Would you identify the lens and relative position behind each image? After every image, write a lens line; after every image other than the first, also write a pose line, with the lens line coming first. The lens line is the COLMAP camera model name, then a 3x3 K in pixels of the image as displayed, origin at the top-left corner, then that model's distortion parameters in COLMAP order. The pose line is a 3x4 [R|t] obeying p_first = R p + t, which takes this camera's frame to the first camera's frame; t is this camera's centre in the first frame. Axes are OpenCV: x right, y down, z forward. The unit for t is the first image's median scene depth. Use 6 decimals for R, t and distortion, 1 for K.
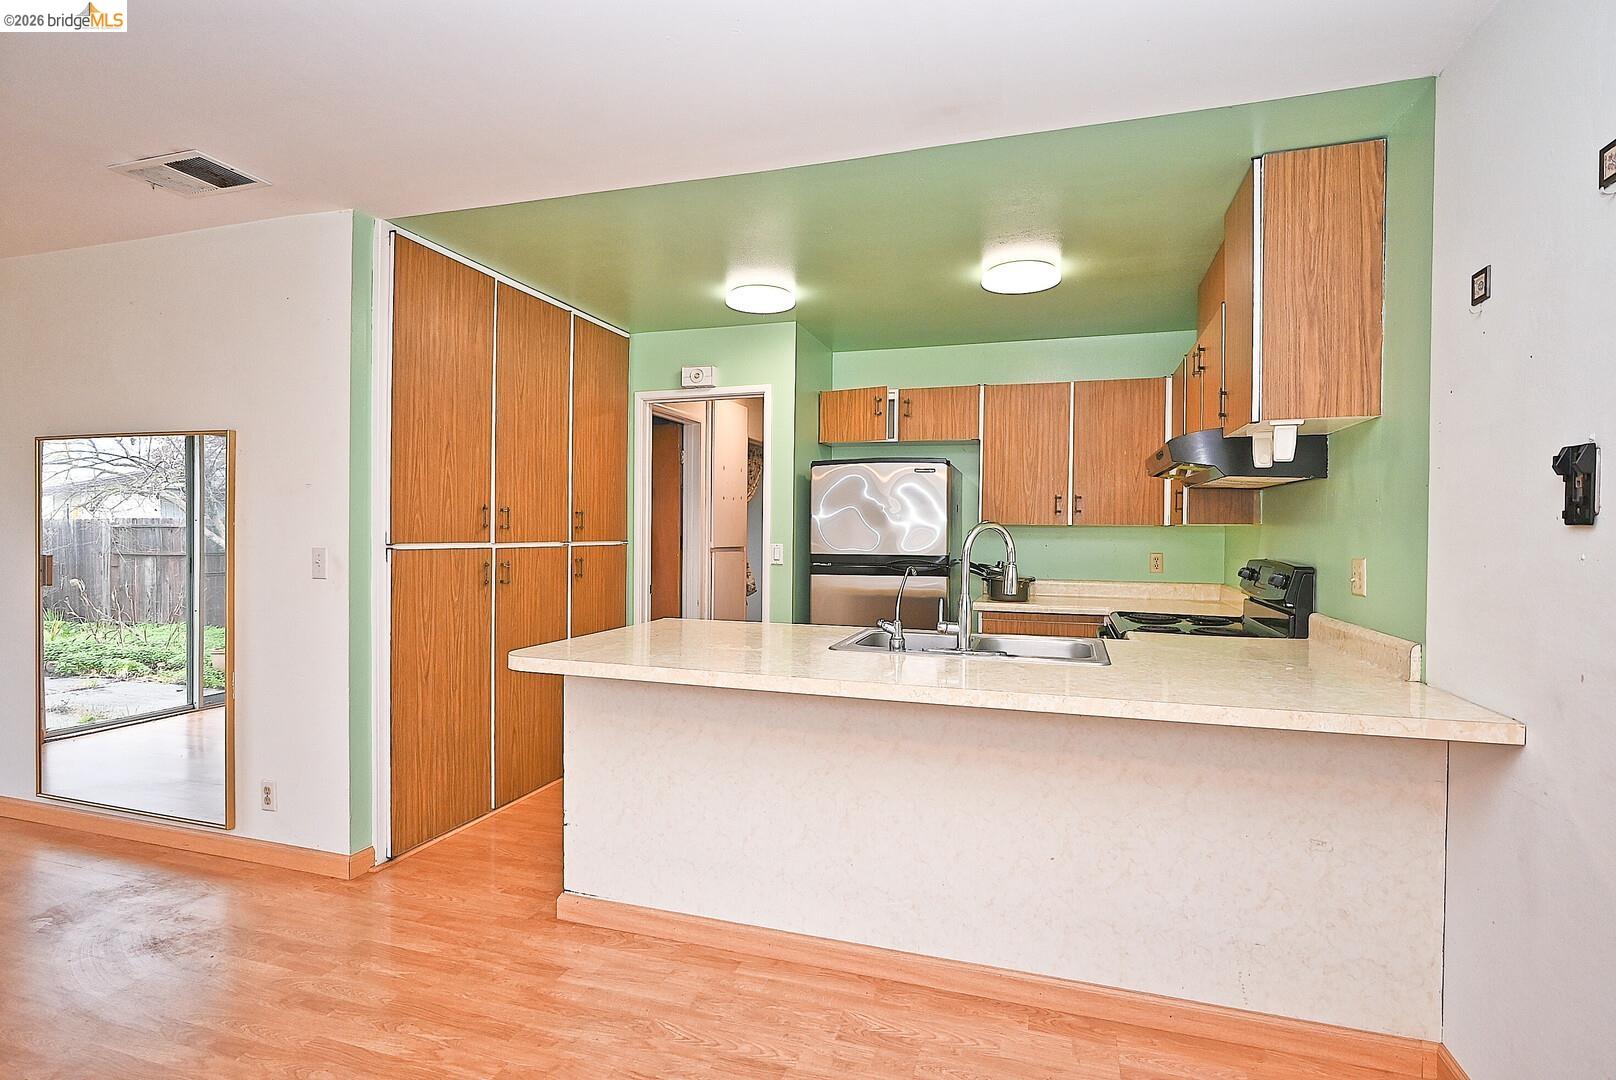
lens RADIAL K [[798.3, 0, 810.6], [0, 798.3, 533.1], [0, 0, 1]] dist [-0.009857, 0.004647]
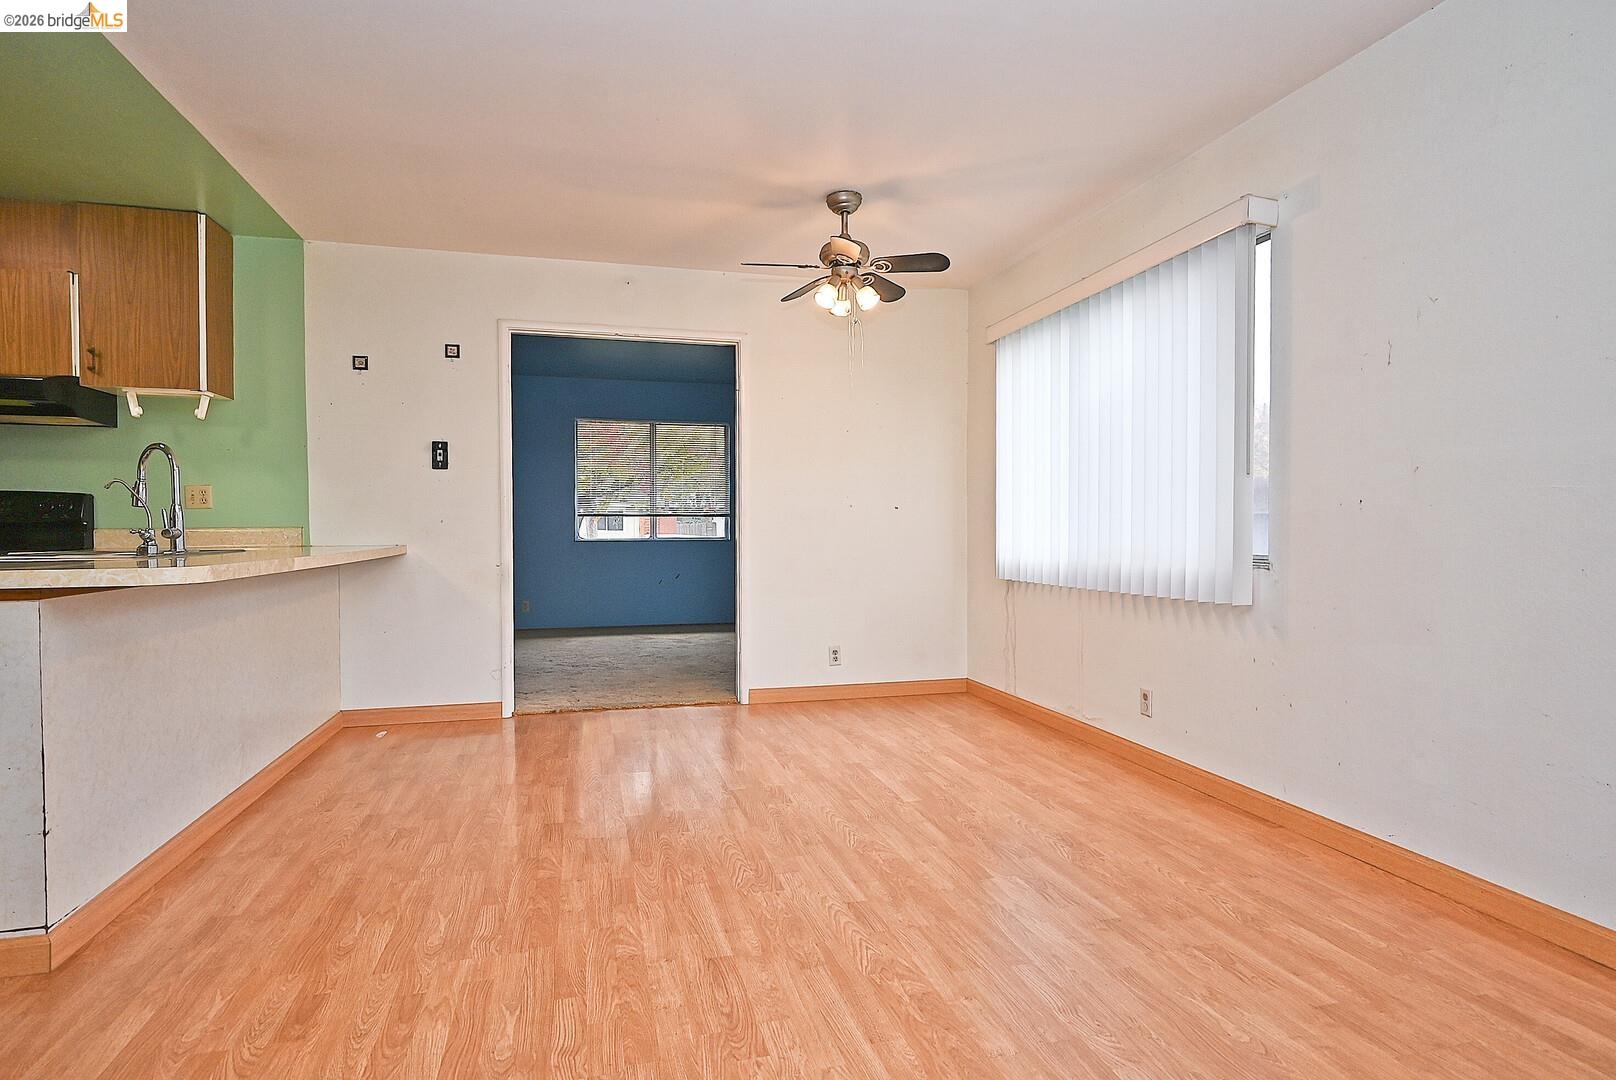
lens RADIAL K [[829.1, 0, 798.5], [0, 829.1, 537.1], [0, 0, 1]] dist [-0.003557, 0.000358]
pose [[-0.530906, -0.021217, 0.847165, -1.215305], [0.001962, 0.999653, 0.026266, 0.086124], [-0.847429, 0.015607, -0.530680, 0.793882]]
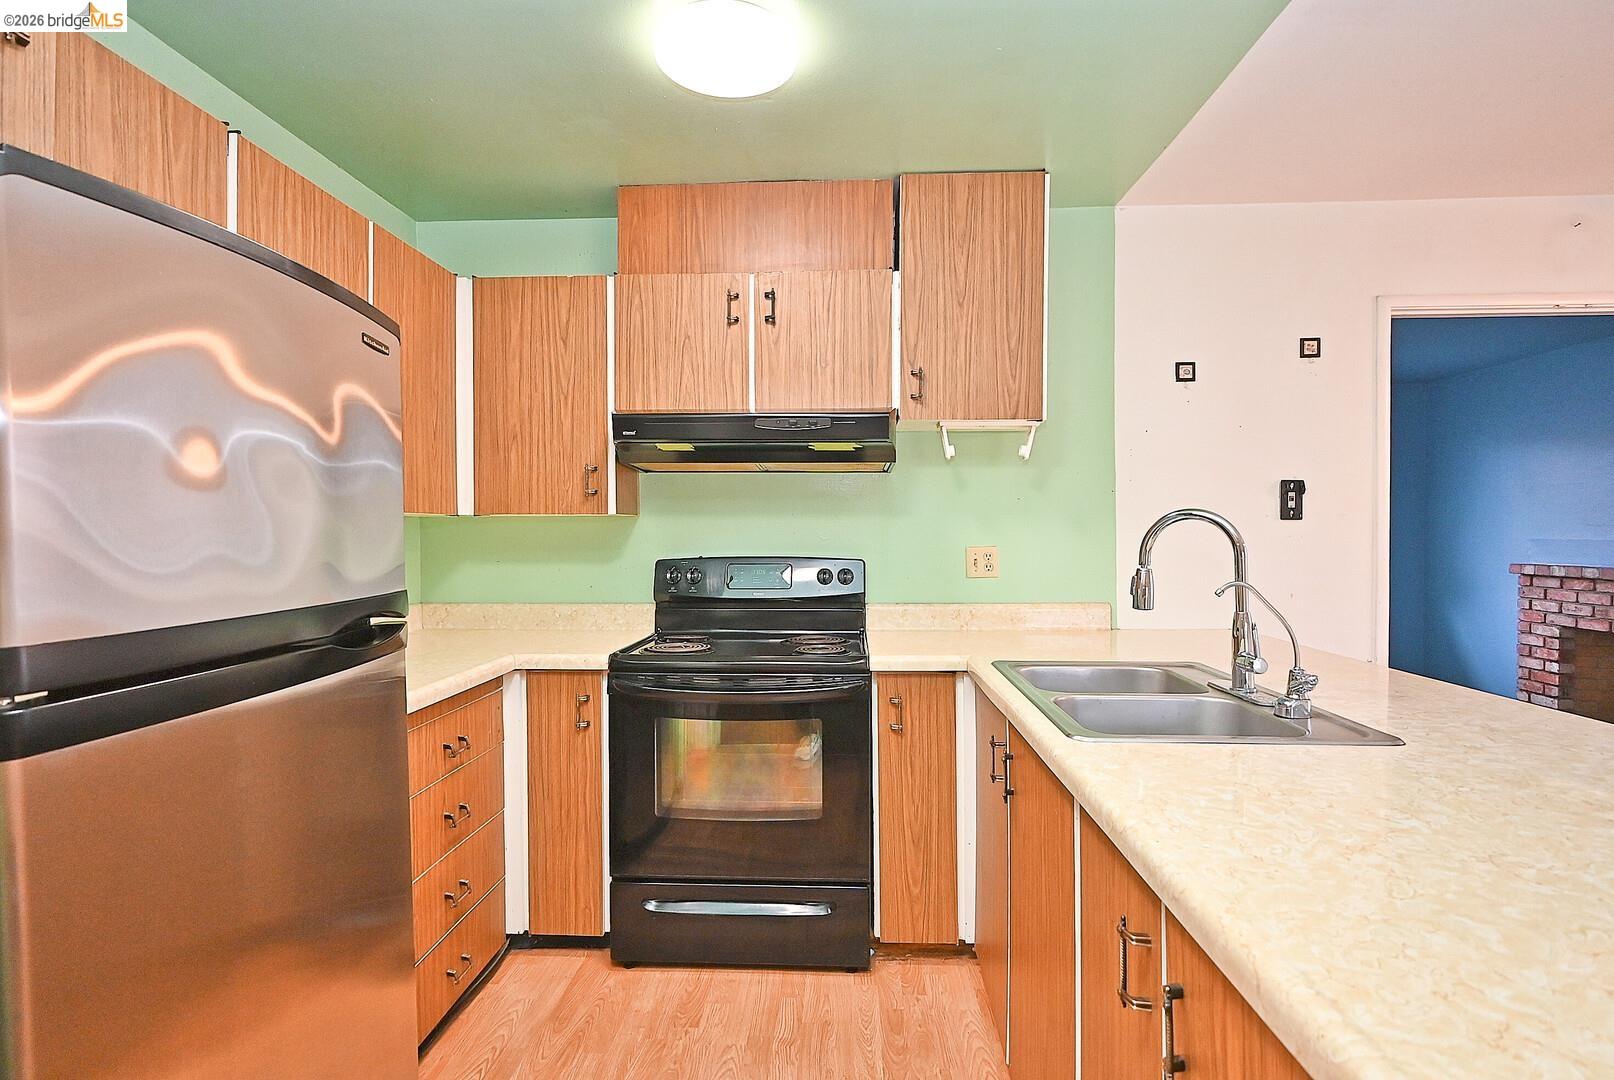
lens RADIAL K [[797.3, 0, 803.6], [0, 797.3, 540.2], [0, 0, 1]] dist [-0.009857, 0.004647]
pose [[-0.243032, -0.025155, 0.969692, -0.357291], [0.005219, 0.999615, 0.027240, -0.009748], [-0.970004, 0.011681, -0.242807, 1.416491]]
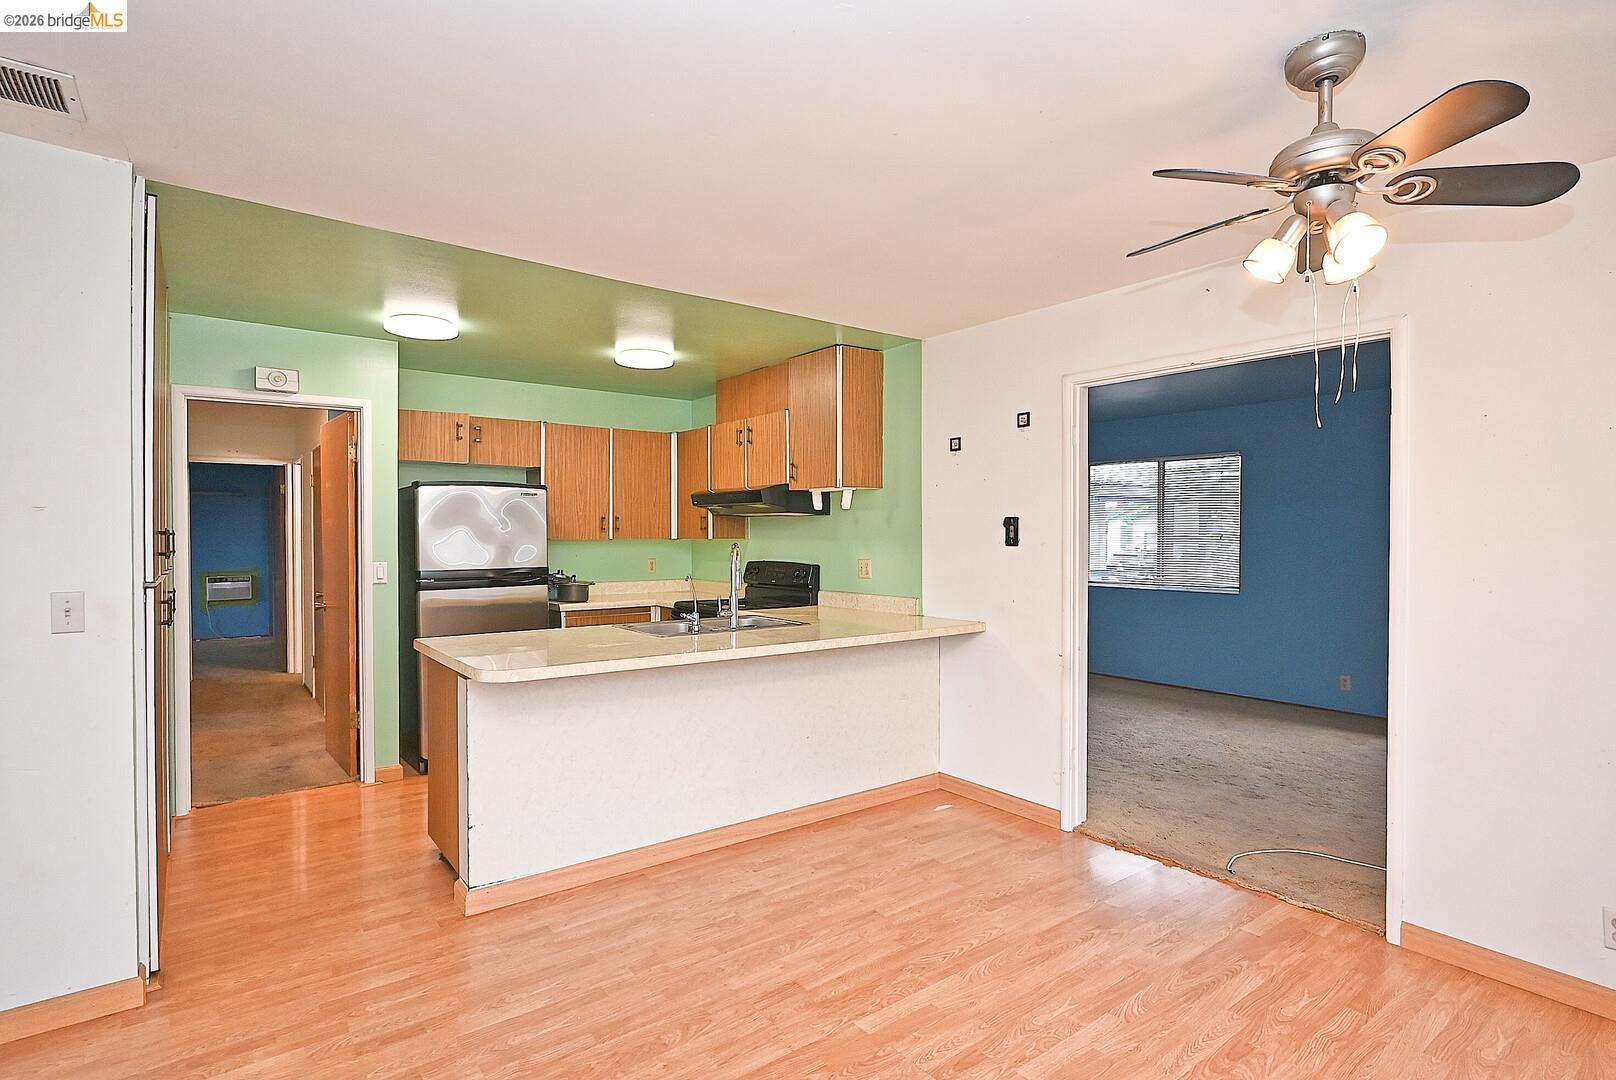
lens RADIAL K [[798.3, 0, 814.6], [0, 798.3, 539.5], [0, 0, 1]] dist [-0.009857, 0.004647]
pose [[0.570834, -0.014139, 0.820943, -0.894649], [0.008288, 0.999900, 0.011459, -0.036292], [-0.821023, 0.000263, 0.570895, -0.008919]]
